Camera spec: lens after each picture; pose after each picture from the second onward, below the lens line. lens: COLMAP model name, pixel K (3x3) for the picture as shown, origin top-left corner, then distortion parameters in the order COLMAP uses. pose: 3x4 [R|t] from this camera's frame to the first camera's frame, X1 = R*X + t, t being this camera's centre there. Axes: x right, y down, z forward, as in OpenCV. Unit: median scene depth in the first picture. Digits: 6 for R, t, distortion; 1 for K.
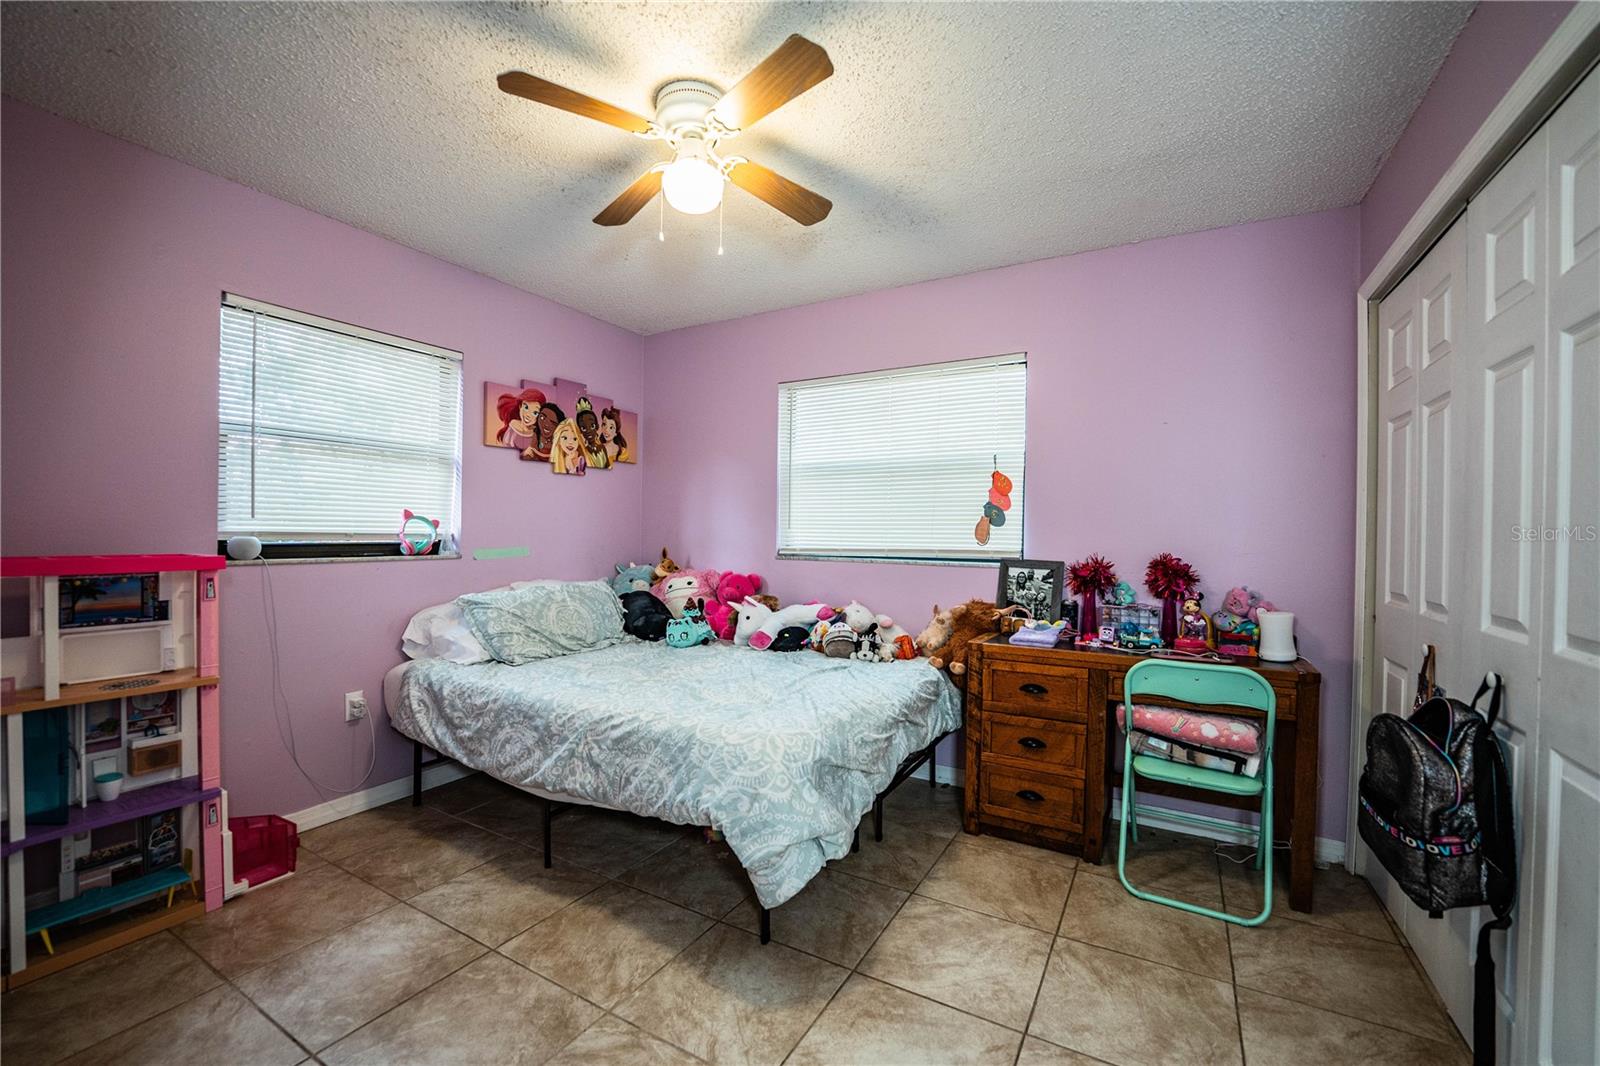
lens RADIAL K [[651.6, 0, 800.8], [0, 651.6, 538.2], [0, 0, 1]] dist [-0.027765, 0.001769]
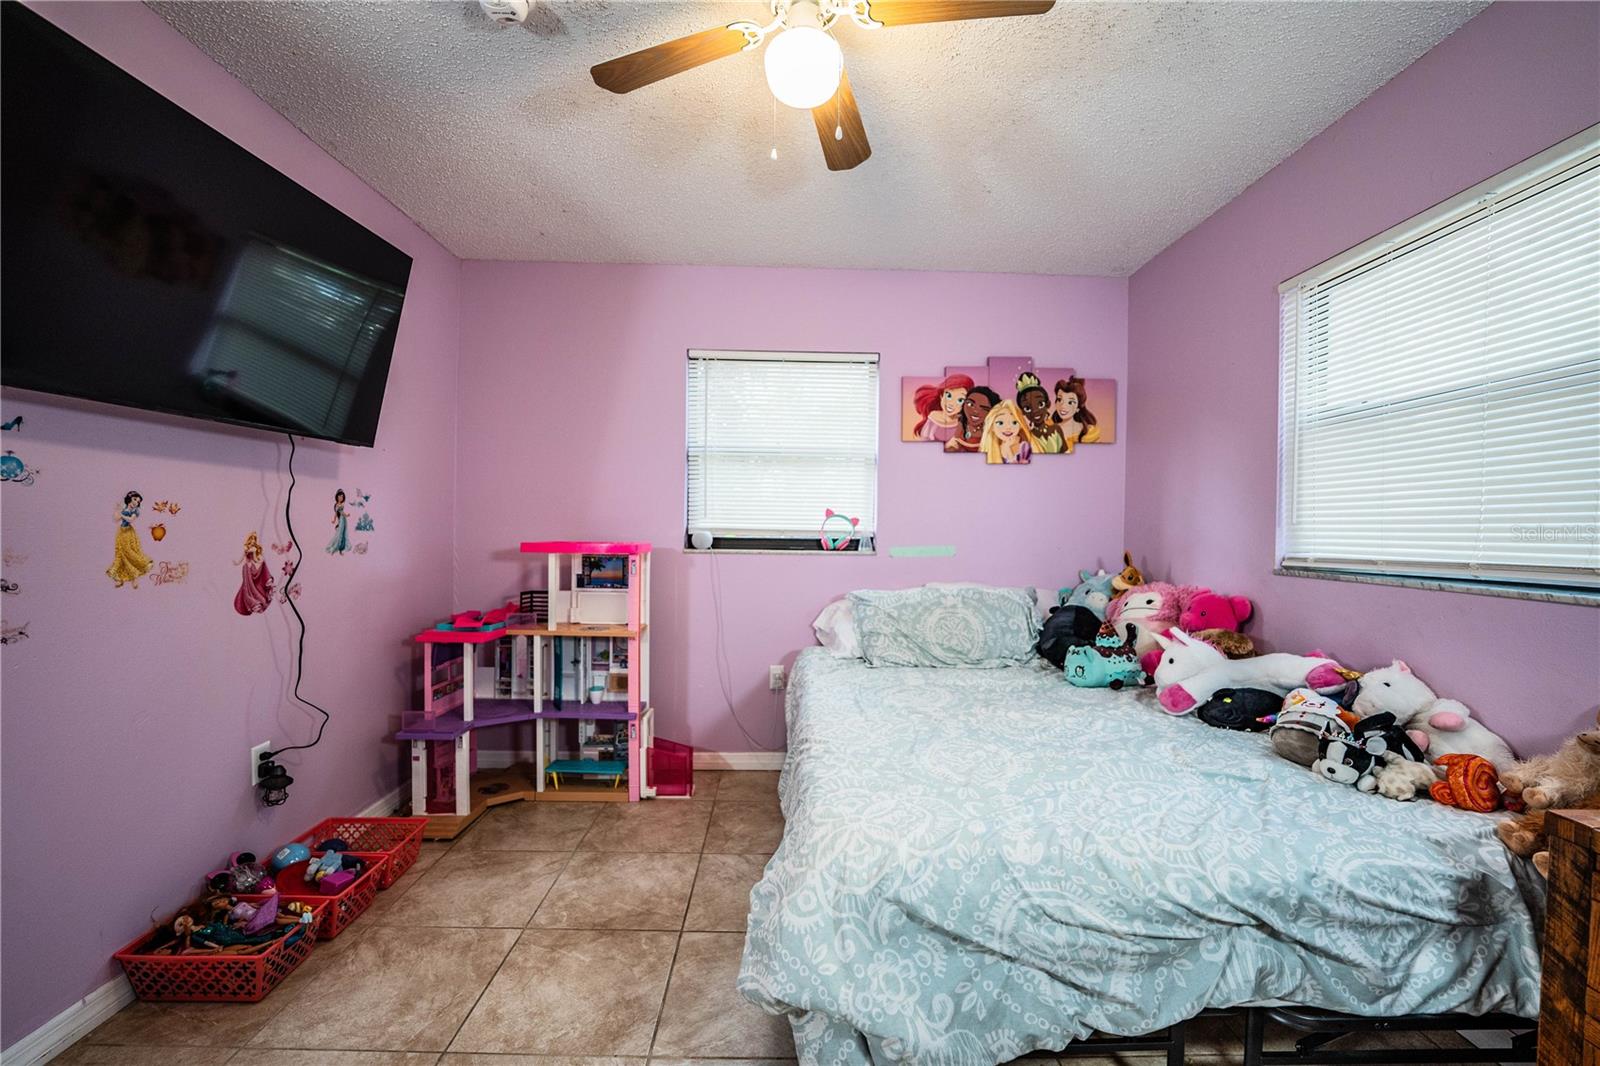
lens RADIAL K [[651.6, 0, 800.8], [0, 651.6, 538.2], [0, 0, 1]] dist [-0.027765, 0.001769]
pose [[0.509497, 0.007977, -0.860435, 0.279379], [-0.015611, 0.999878, 0.000026, 0.005947], [0.860331, 0.013419, 0.509560, 0.352692]]
